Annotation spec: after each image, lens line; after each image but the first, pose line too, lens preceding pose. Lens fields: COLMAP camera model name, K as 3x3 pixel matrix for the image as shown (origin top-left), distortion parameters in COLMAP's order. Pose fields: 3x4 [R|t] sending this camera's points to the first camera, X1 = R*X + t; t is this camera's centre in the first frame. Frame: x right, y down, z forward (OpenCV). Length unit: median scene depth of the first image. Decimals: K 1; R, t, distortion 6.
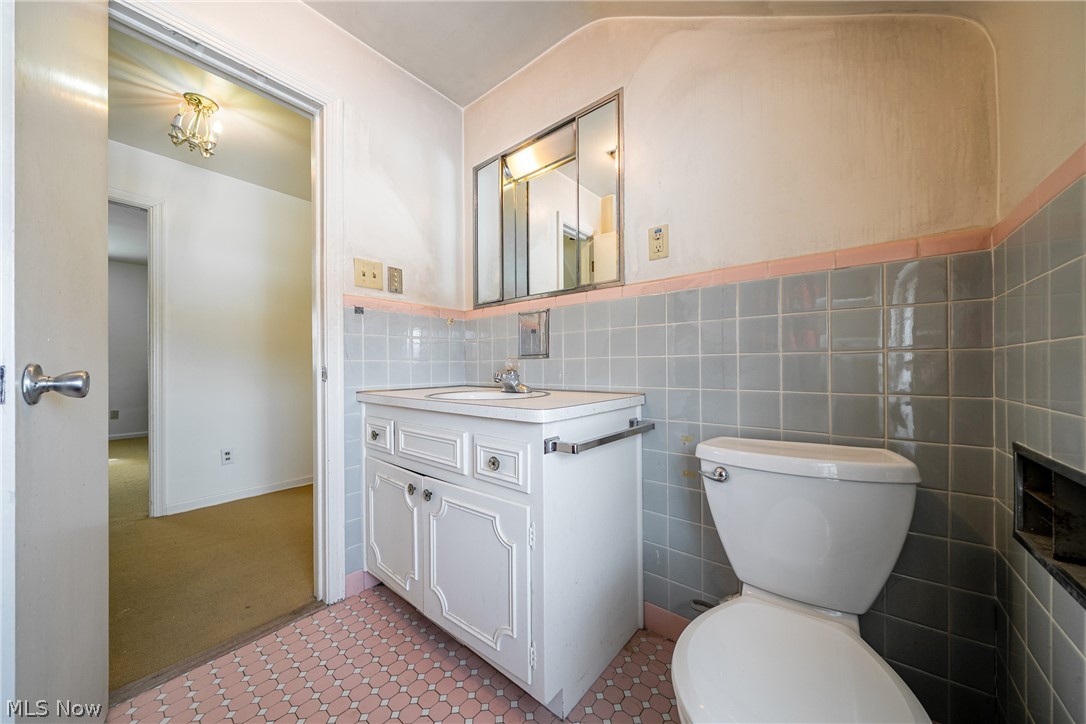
lens RADIAL K [[369.7, 0, 539.8], [0, 369.7, 365.0], [0, 0, 1]] dist [0.001967, 0.000016]
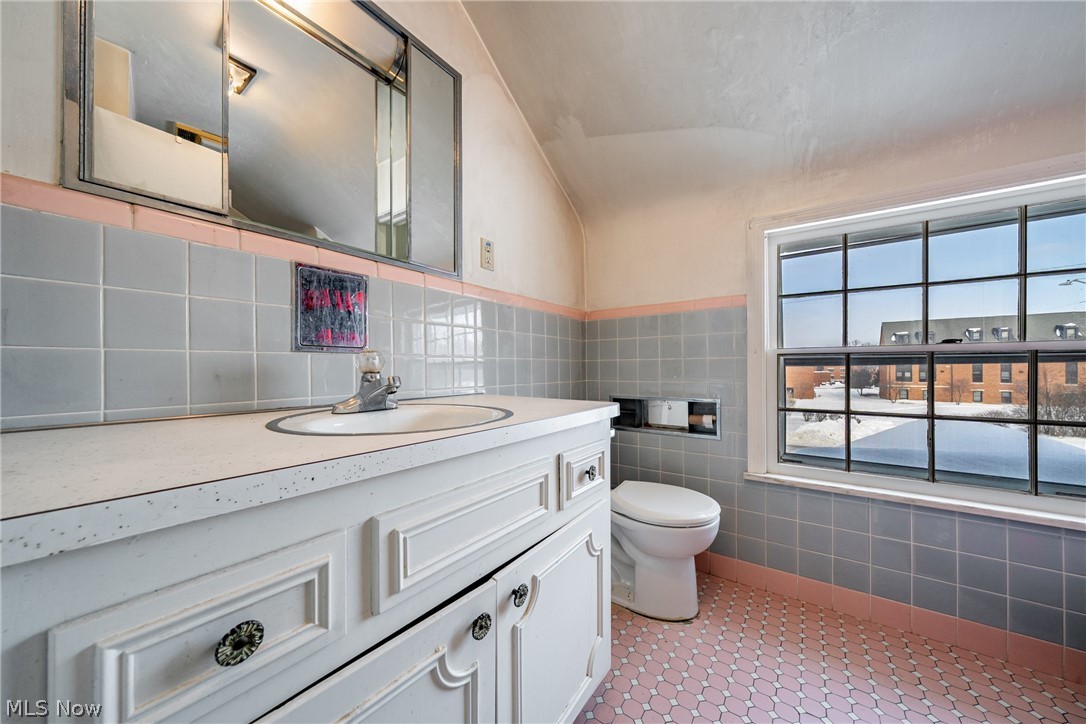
lens RADIAL K [[369.7, 0, 541.2], [0, 369.7, 367.8], [0, 0, 1]] dist [0.001967, 0.000016]
pose [[-0.063593, 0.012799, 0.997894, -0.637715], [0.007192, 0.999898, -0.012366, 0.016634], [-0.997950, 0.006391, -0.063678, 0.746024]]
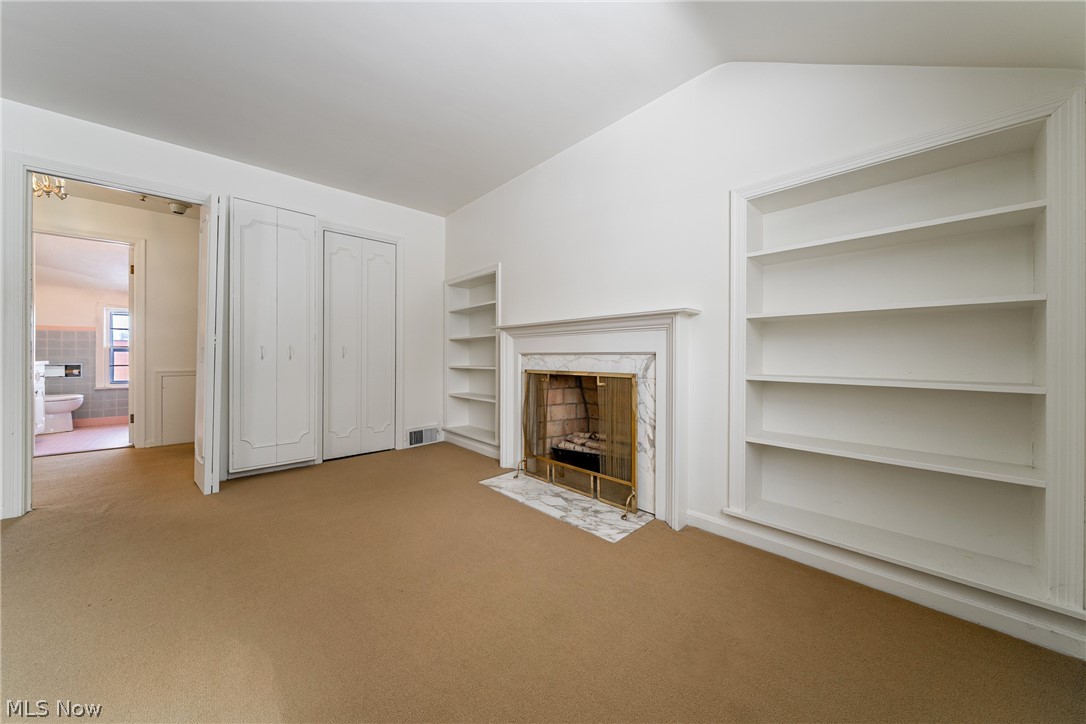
lens RADIAL K [[369.7, 0, 546.8], [0, 369.7, 353.3], [0, 0, 1]] dist [0.001967, 0.000016]
pose [[-0.991192, 0.010926, 0.131979, -5.641655], [0.010617, 0.999939, -0.003041, 0.094751], [-0.132004, -0.001613, -0.991248, 3.819808]]
